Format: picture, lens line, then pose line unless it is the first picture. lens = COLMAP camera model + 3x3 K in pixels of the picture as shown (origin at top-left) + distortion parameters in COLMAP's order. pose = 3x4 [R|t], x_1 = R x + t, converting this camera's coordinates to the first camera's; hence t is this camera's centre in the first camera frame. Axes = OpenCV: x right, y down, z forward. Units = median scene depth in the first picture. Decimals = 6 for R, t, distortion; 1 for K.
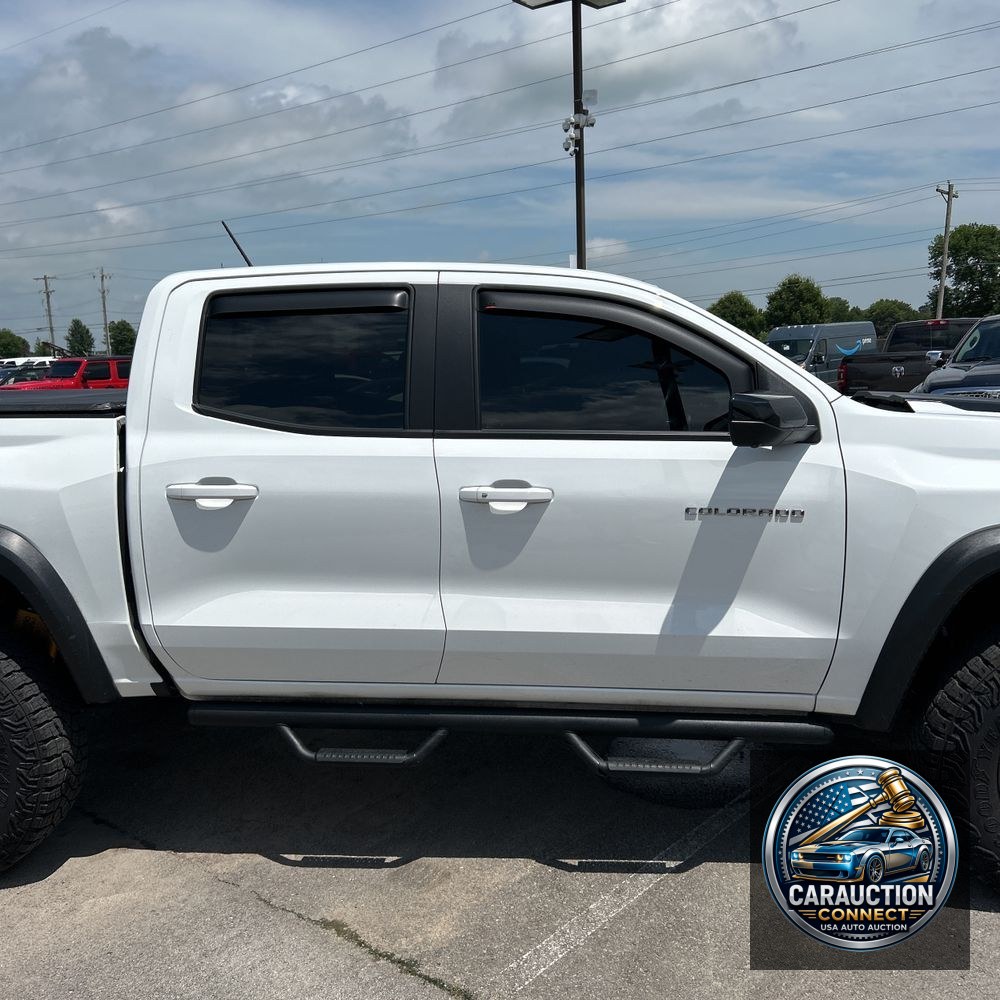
lens RADIAL K [[1009.0, 0, 506.9], [0, 1009.0, 509.4], [0, 0, 1]] dist [0.055089, -0.068407]
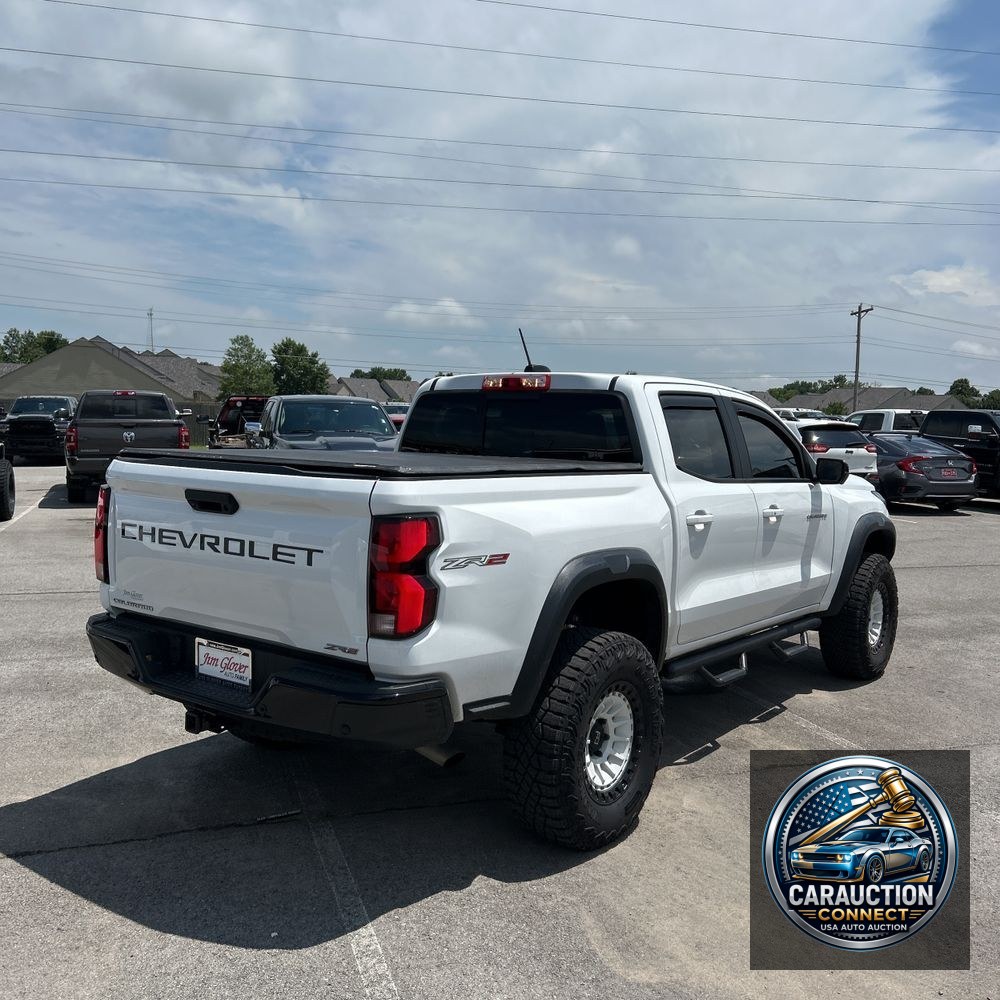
lens RADIAL K [[1009.0, 0, 506.9], [0, 1009.0, 509.4], [0, 0, 1]] dist [0.055089, -0.068407]
pose [[0.522799, -0.036781, 0.851662, -1.739474], [0.089043, 0.995960, -0.011647, -0.040686], [-0.847793, 0.081924, 0.523961, 0.422019]]
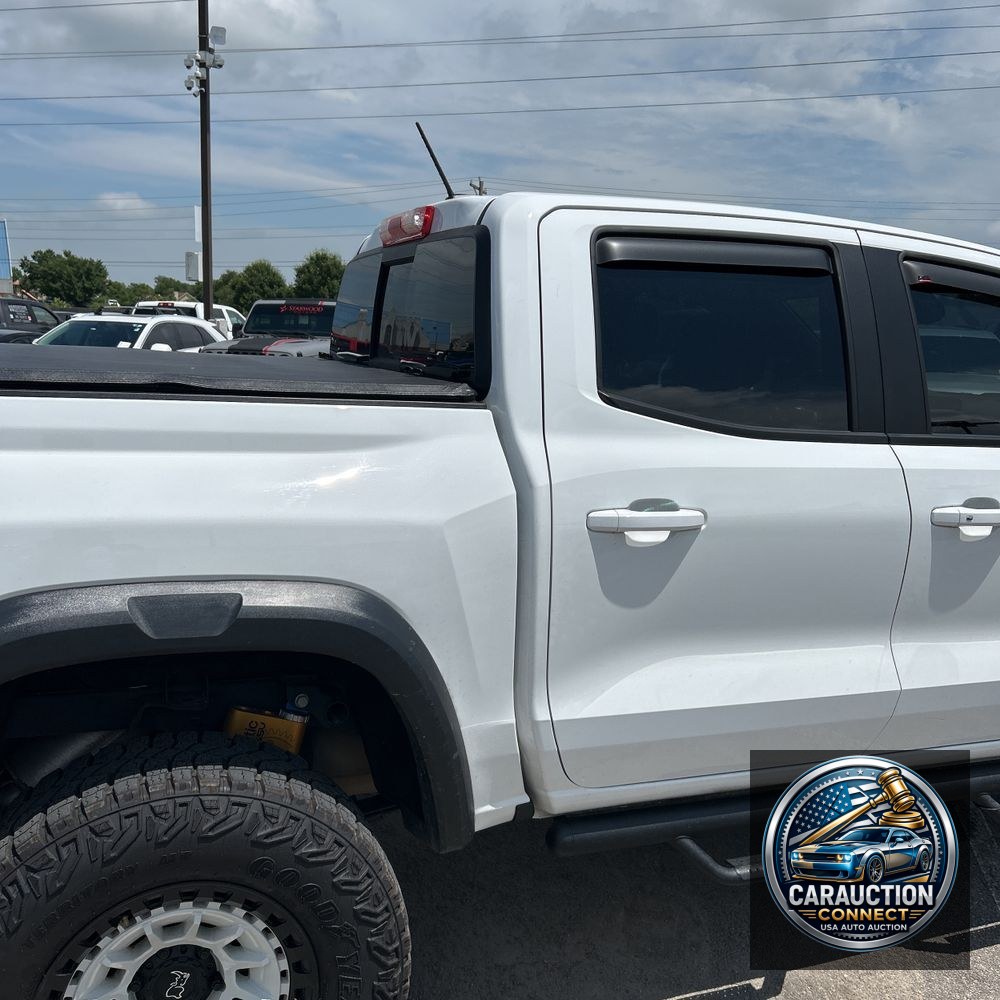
lens RADIAL K [[1010.4, 0, 500.0], [0, 1010.4, 500.0], [0, 0, 1]] dist [0.022898, -0.012468]
pose [[0.893538, -0.015800, 0.448710, -0.671779], [0.006980, 0.999749, 0.021304, -0.045671], [-0.448934, -0.015904, 0.893424, 0.424433]]
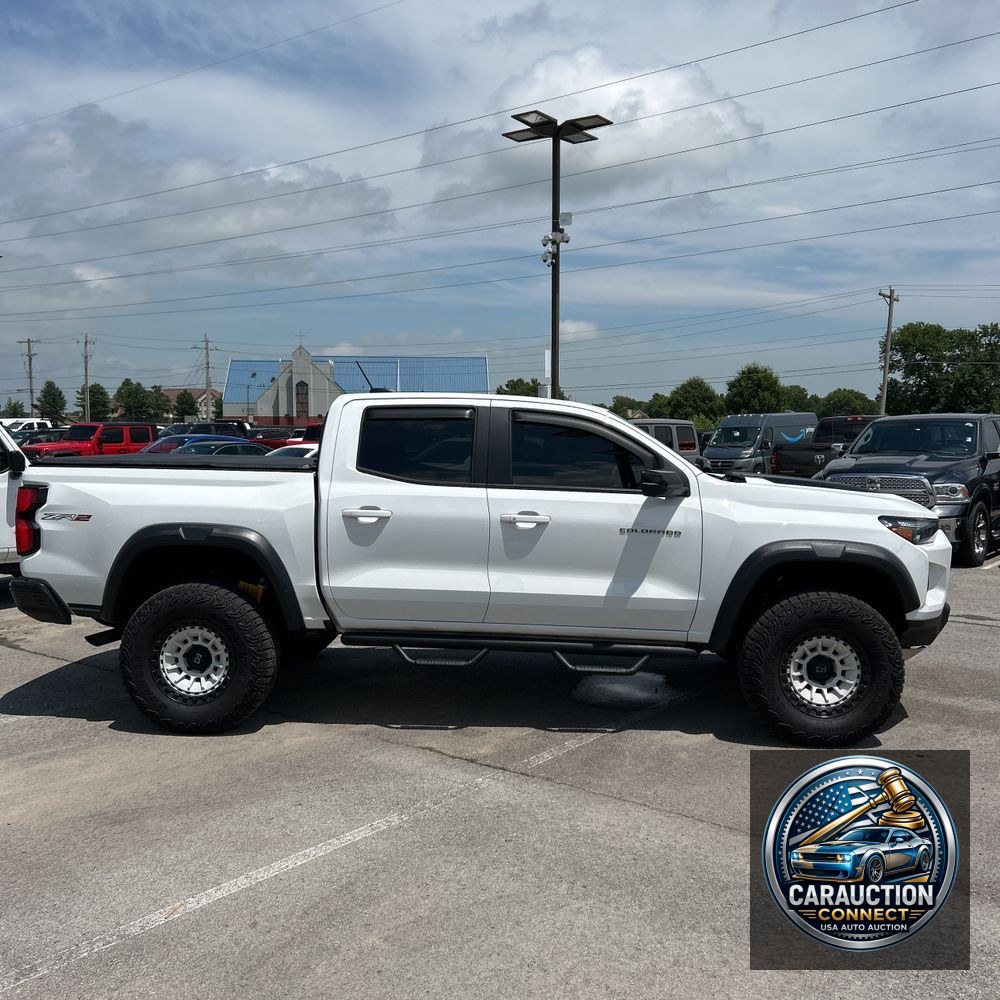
lens RADIAL K [[999.4, 0, 511.5], [0, 999.4, 499.8], [0, 0, 1]] dist [0.104413, -0.031995]
pose [[0.998881, 0.029162, 0.037226, -0.092492], [-0.026004, 0.996236, -0.082692, 0.099115], [-0.039497, 0.081631, 0.995880, -0.819742]]
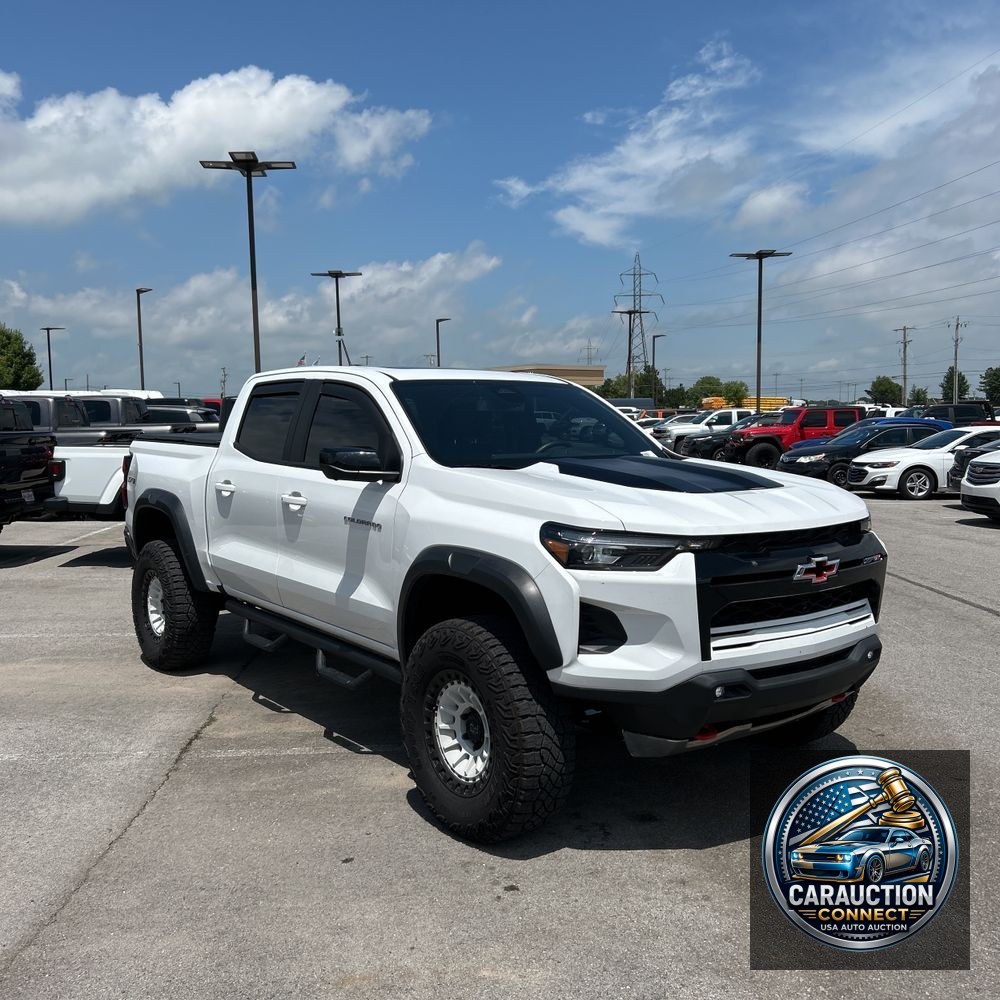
lens RADIAL K [[1009.0, 0, 506.9], [0, 1009.0, 509.4], [0, 0, 1]] dist [0.055089, -0.068407]
pose [[0.681474, 0.087526, -0.726590, 1.442692], [-0.119604, 0.992794, 0.007415, -0.053201], [0.722003, 0.081850, 0.687032, 0.066371]]
